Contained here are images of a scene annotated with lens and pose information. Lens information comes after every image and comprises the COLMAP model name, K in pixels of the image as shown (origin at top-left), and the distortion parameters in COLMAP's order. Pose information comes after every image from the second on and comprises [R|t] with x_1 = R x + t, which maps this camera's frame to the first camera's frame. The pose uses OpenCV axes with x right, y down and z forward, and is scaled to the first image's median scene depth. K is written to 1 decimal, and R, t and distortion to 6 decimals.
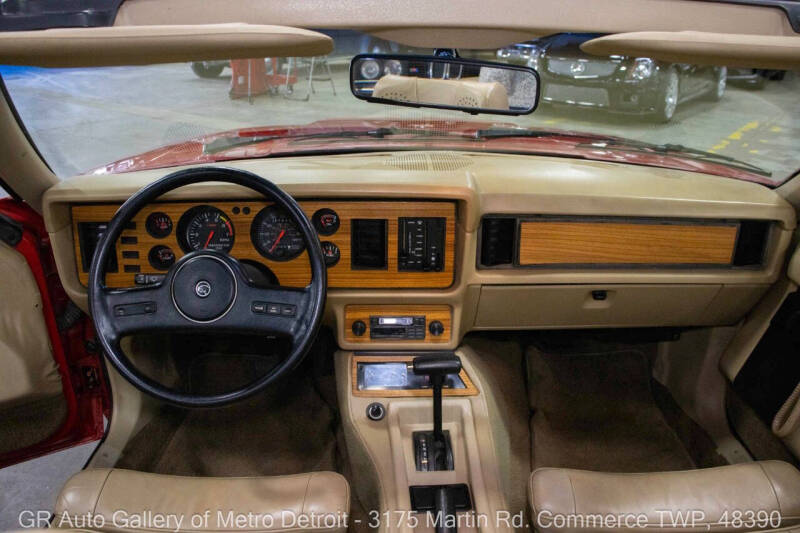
lens RADIAL K [[643.2, 0, 399.9], [0, 643.2, 257.9], [0, 0, 1]] dist [-0.170802, 0.143713]
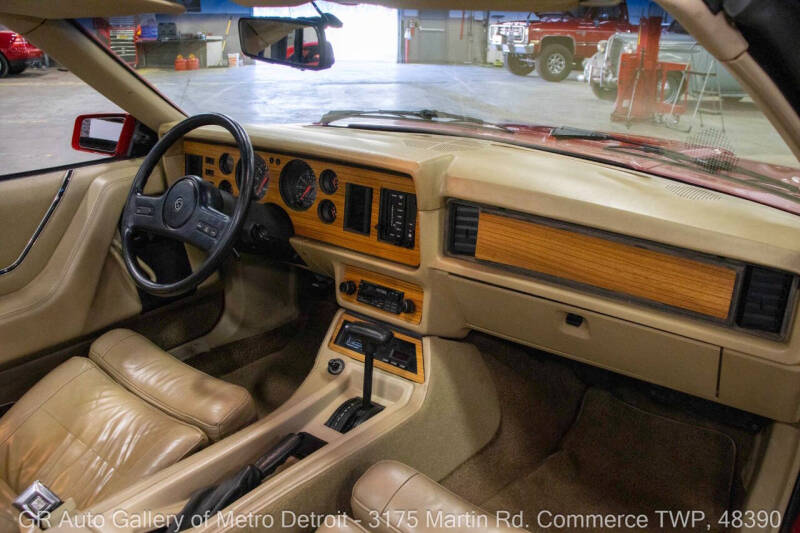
lens RADIAL K [[643.2, 0, 399.9], [0, 643.2, 257.9], [0, 0, 1]] dist [-0.170802, 0.143713]
pose [[0.790629, 0.213325, -0.573933, 0.629094], [-0.235876, 0.971115, 0.036020, 0.002697], [0.565039, 0.106898, 0.818110, 0.174314]]
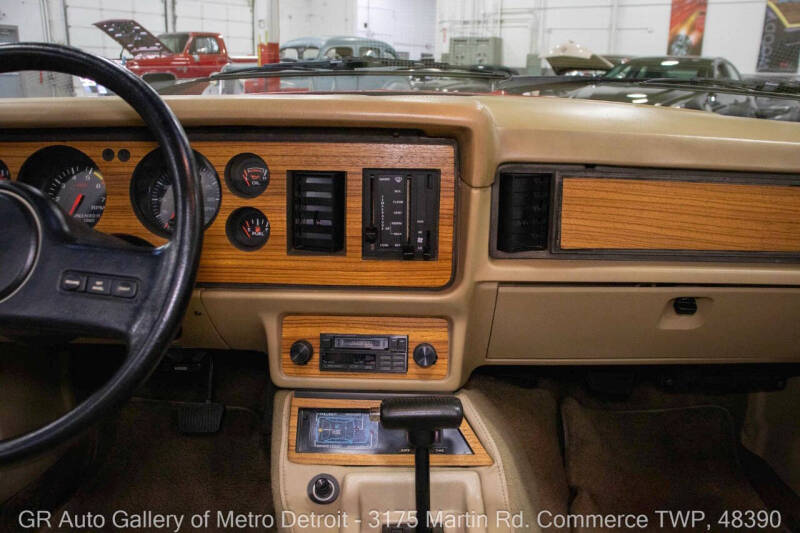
lens RADIAL K [[643.2, 0, 399.9], [0, 643.2, 257.9], [0, 0, 1]] dist [-0.170802, 0.143713]
pose [[0.999476, 0.013452, -0.029439, 0.051222], [-0.016474, 0.994342, -0.104941, 0.084746], [0.027860, 0.105371, 0.994043, 0.387027]]
